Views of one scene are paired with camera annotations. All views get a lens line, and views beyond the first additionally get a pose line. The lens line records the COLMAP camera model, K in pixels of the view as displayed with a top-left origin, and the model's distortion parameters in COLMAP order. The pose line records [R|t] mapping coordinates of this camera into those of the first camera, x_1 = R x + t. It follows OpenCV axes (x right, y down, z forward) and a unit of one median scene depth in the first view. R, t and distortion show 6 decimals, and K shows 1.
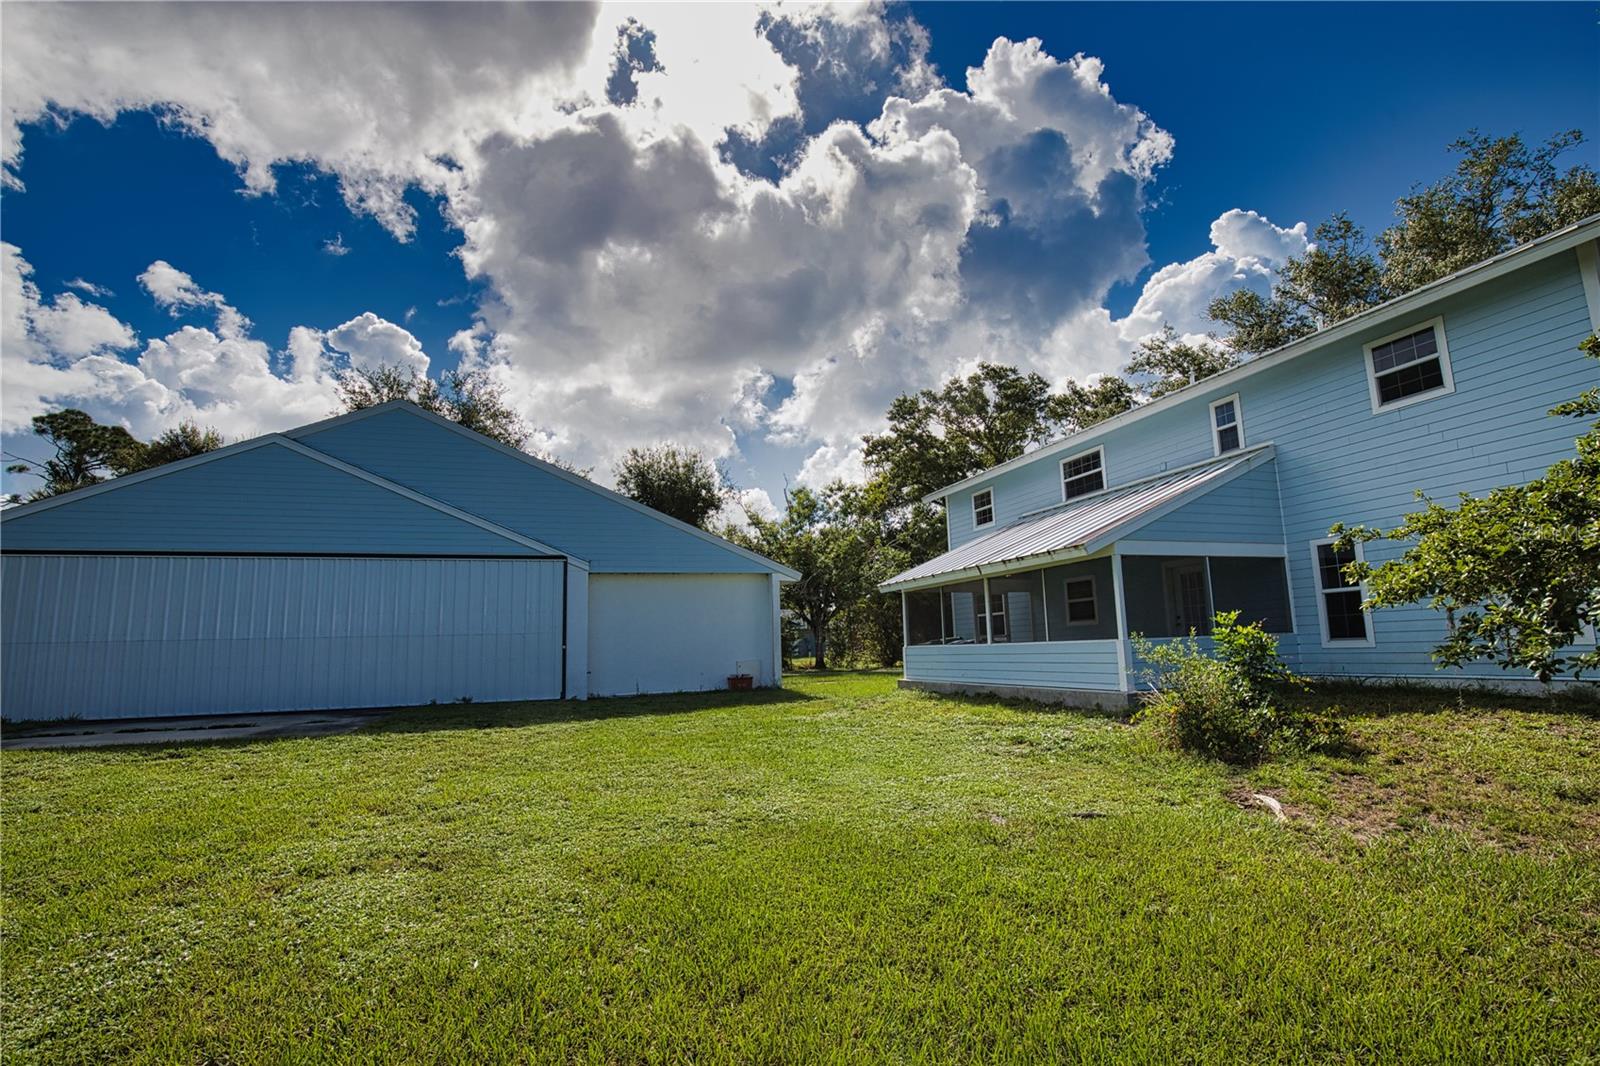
lens RADIAL K [[730.2, 0, 806.5], [0, 730.2, 540.9], [0, 0, 1]] dist [-0.041345, 0.009512]
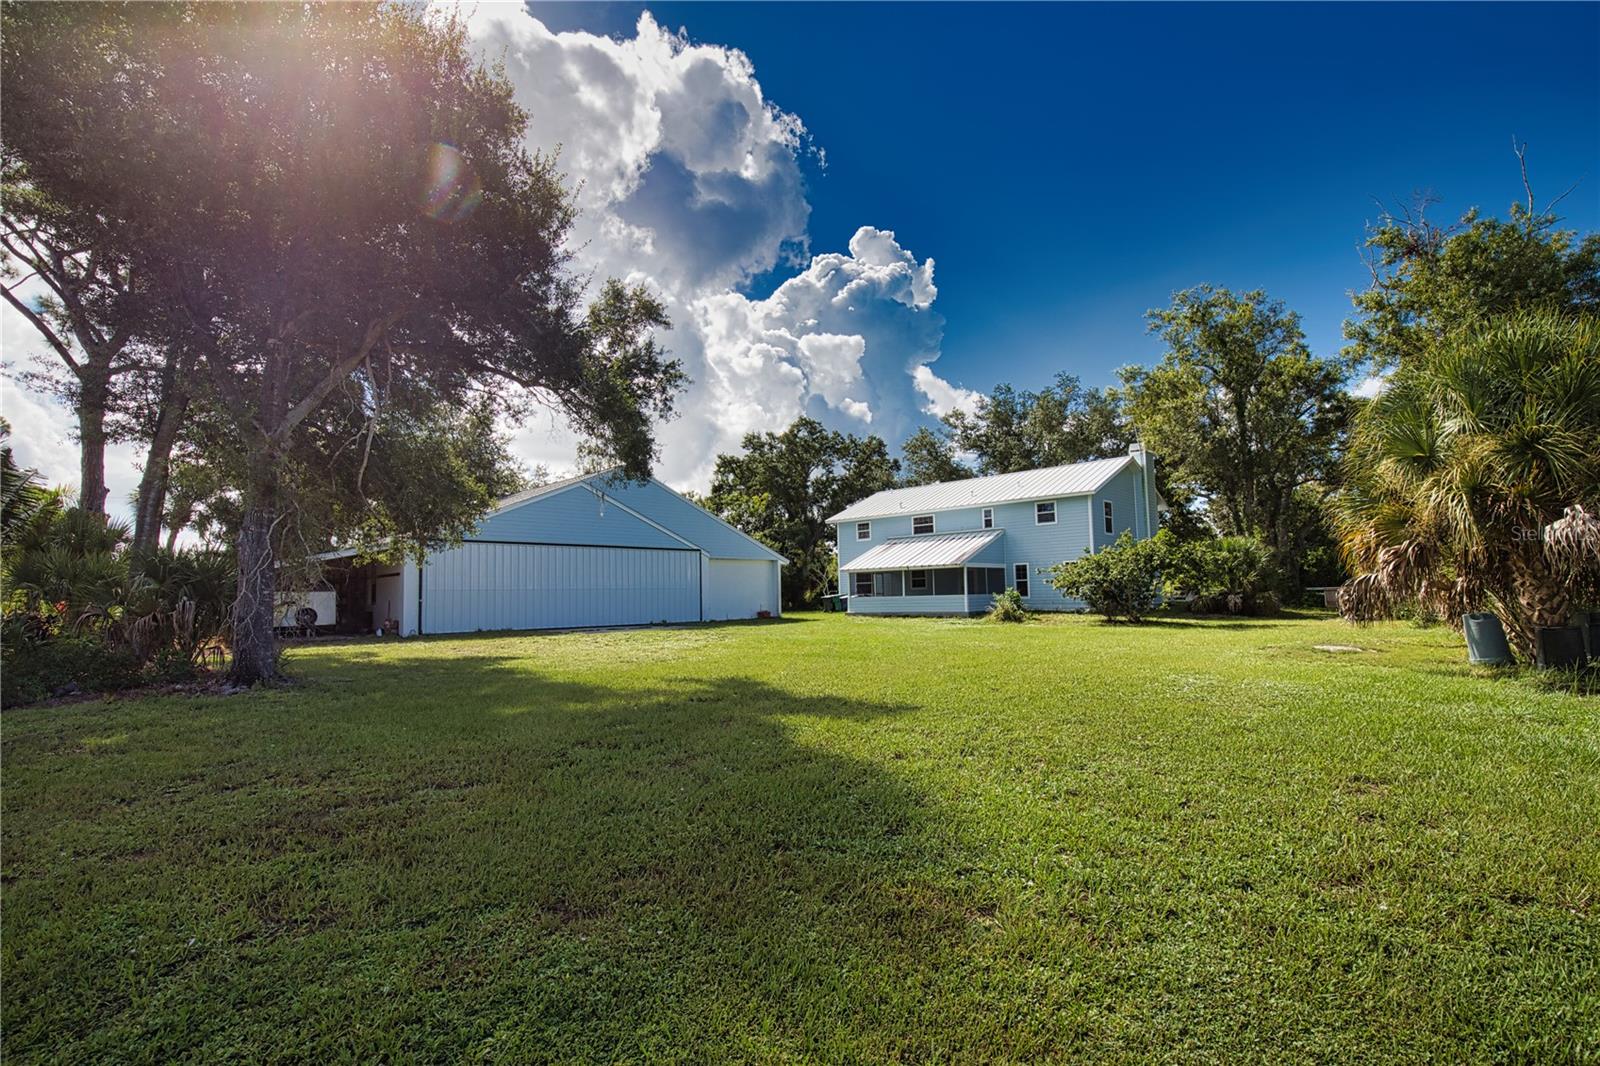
lens RADIAL K [[749.7, 0, 796.2], [0, 749.7, 538.3], [0, 0, 1]] dist [-0.022461, 0.000268]
pose [[0.893458, 0.047617, 0.446616, -0.934212], [-0.071899, 0.996704, 0.037568, -0.096904], [-0.443355, -0.065677, 0.893937, -0.857366]]
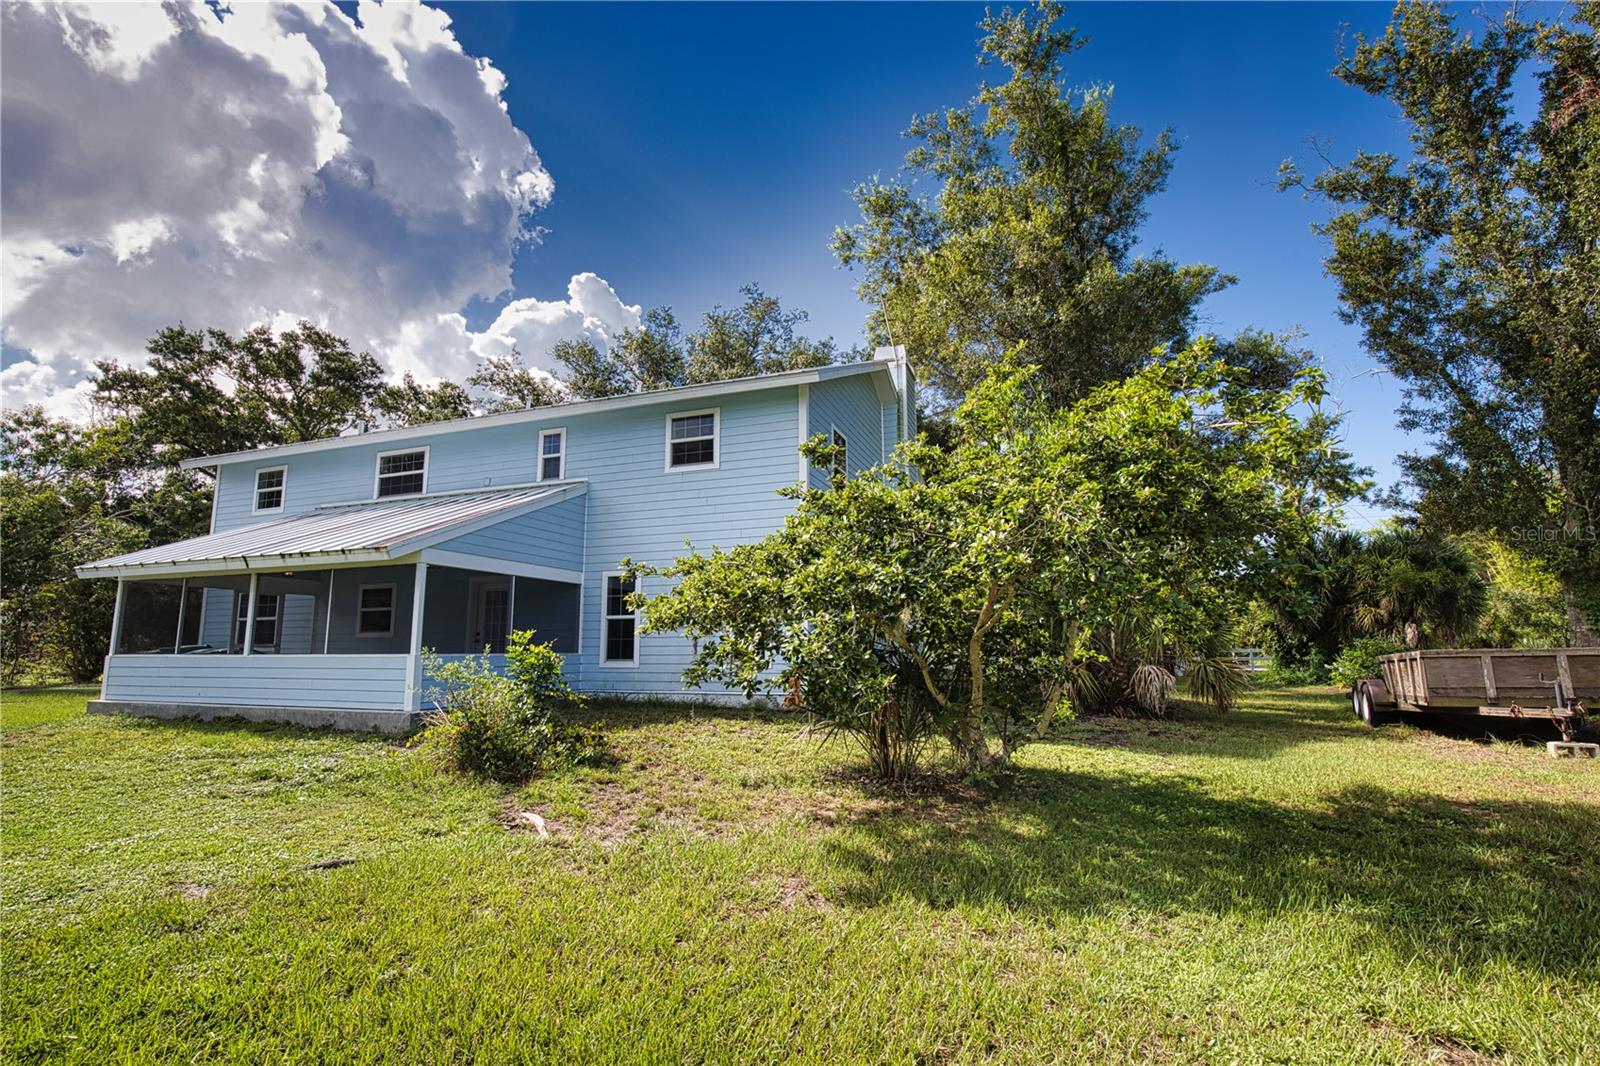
lens RADIAL K [[730.2, 0, 806.5], [0, 730.2, 540.9], [0, 0, 1]] dist [-0.041345, 0.009512]
pose [[0.626870, 0.140445, 0.766361, 0.012982], [-0.124046, 0.989063, -0.079791, 0.002144], [-0.769186, -0.045046, 0.637436, 0.018376]]
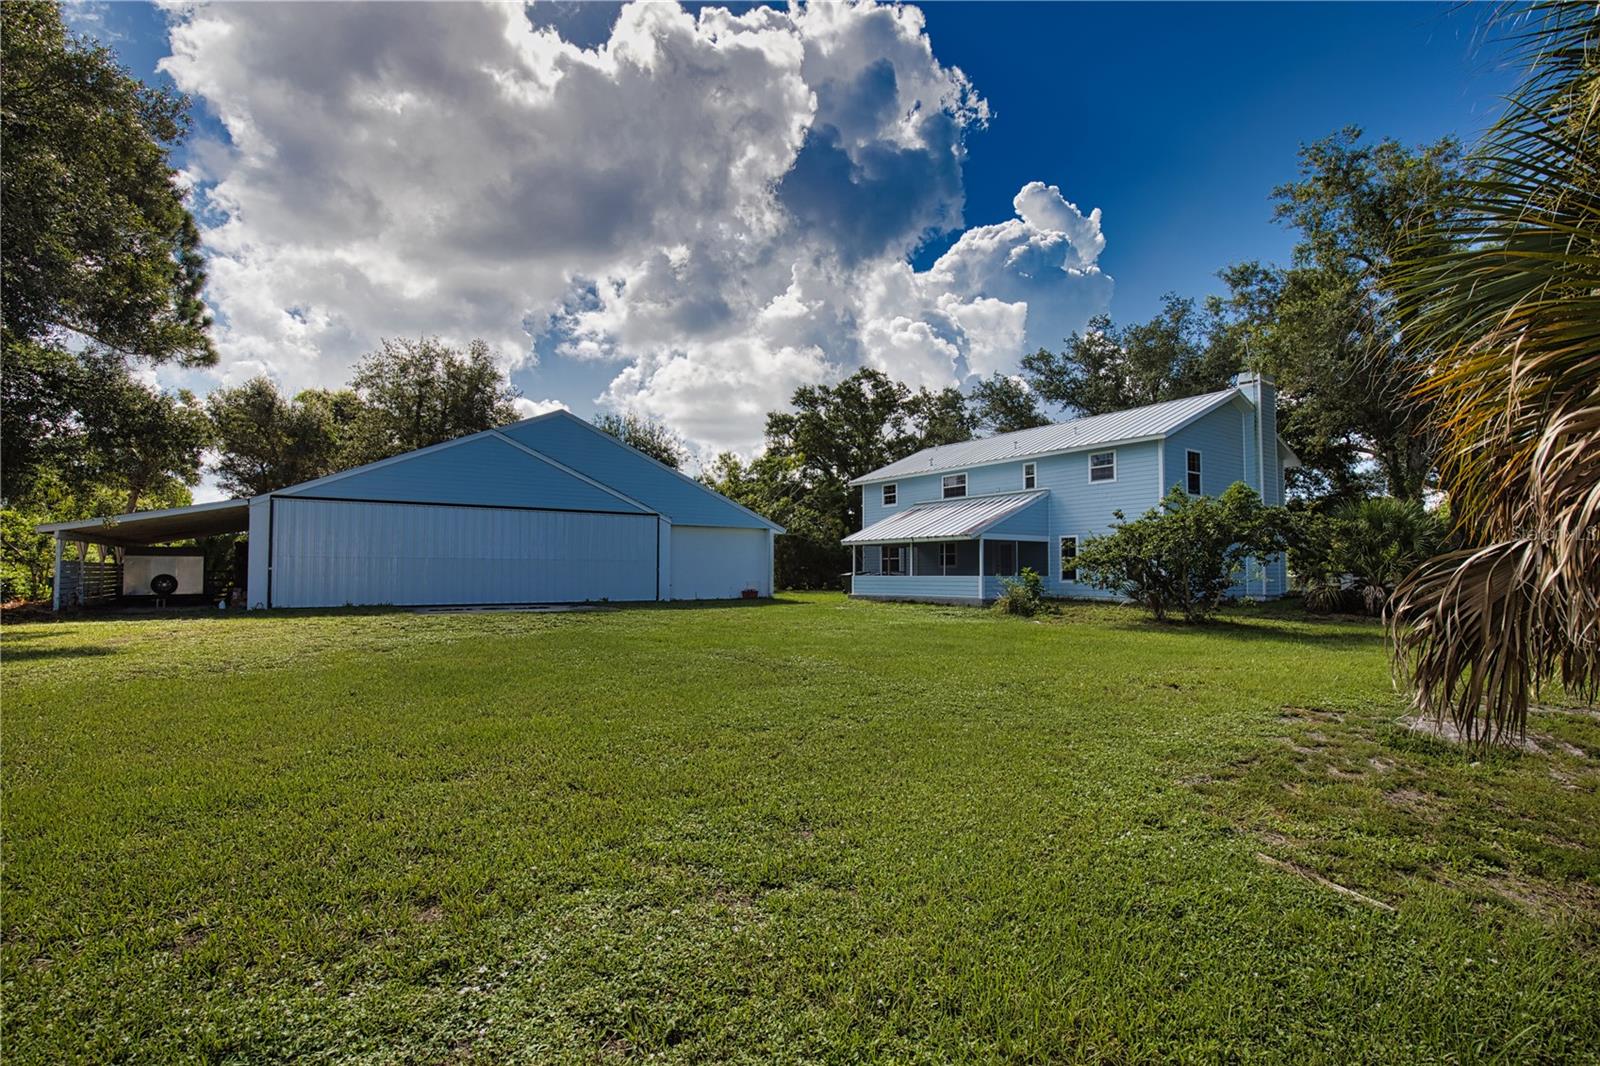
lens RADIAL K [[744.8, 0, 803.7], [0, 744.8, 539.1], [0, 0, 1]] dist [-0.019429, 0.000624]
pose [[0.963640, 0.044601, 0.263456, -0.421437], [-0.069461, 0.993887, 0.085811, -0.082486], [-0.258018, -0.100991, 0.960847, -0.637974]]
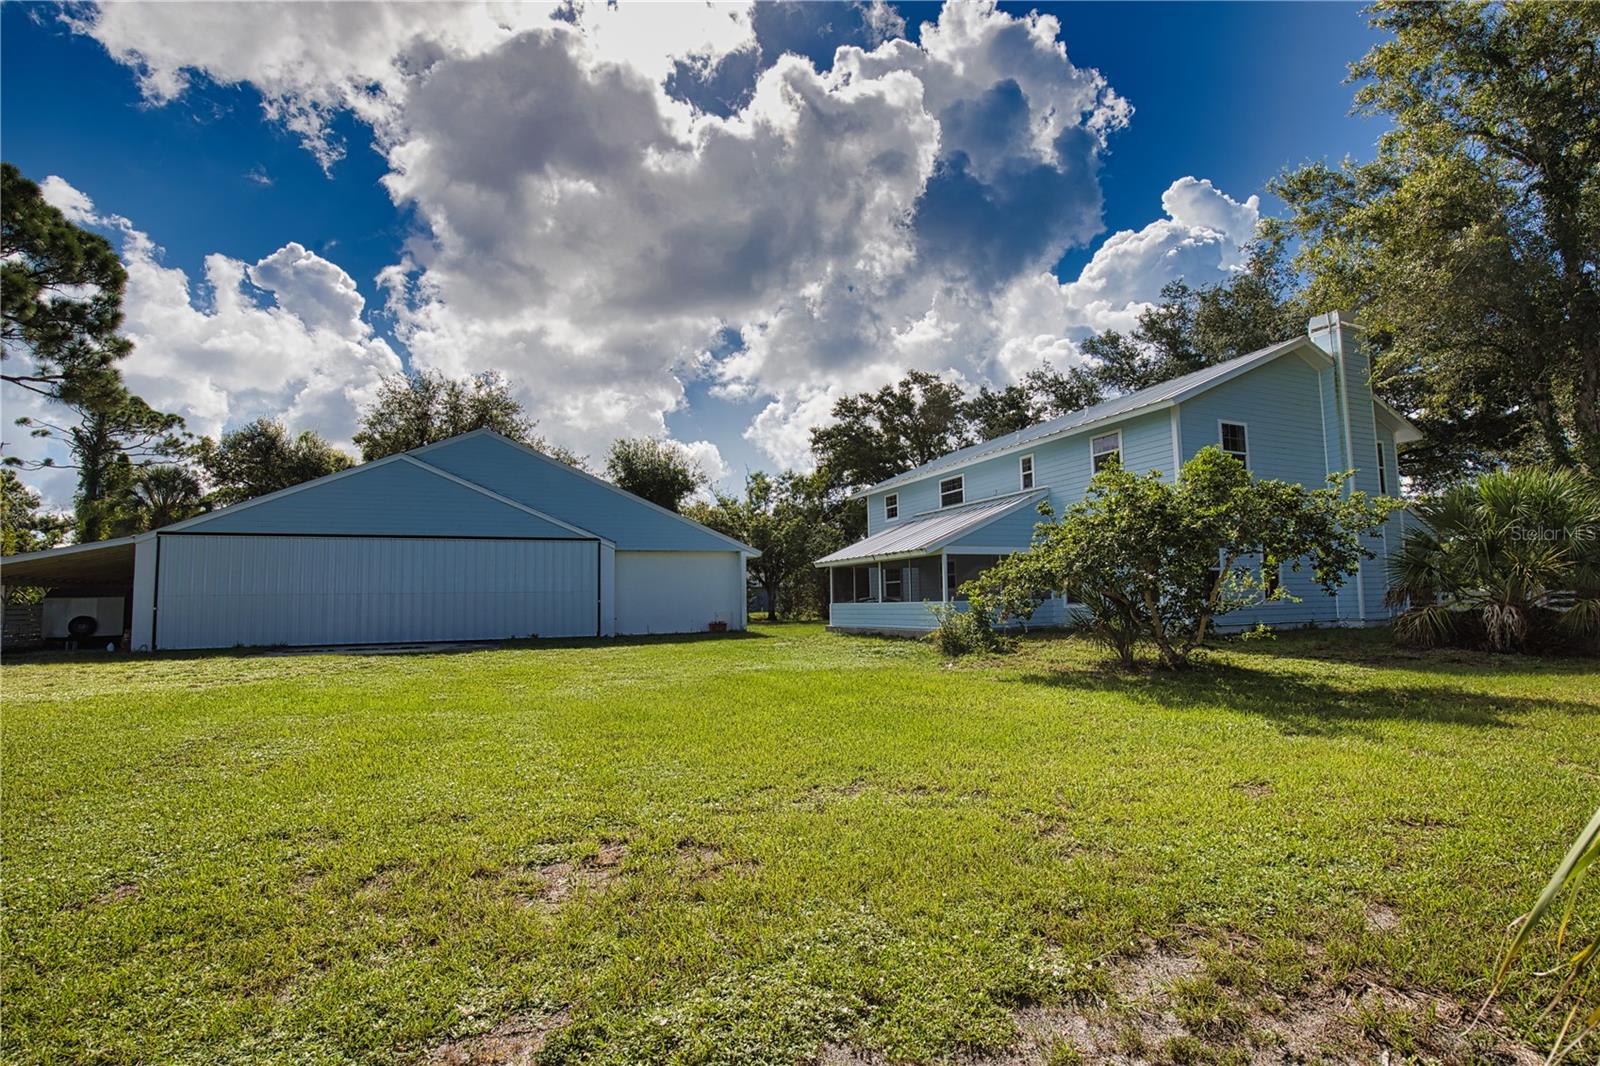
lens RADIAL K [[739.9, 0, 801.8], [0, 739.9, 538.7], [0, 0, 1]] dist [-0.025211, 0.000712]
pose [[0.997903, 0.017700, 0.062267, -0.019915], [-0.021207, 0.998199, 0.056112, -0.065125], [-0.061161, -0.057315, 0.996481, -0.452449]]
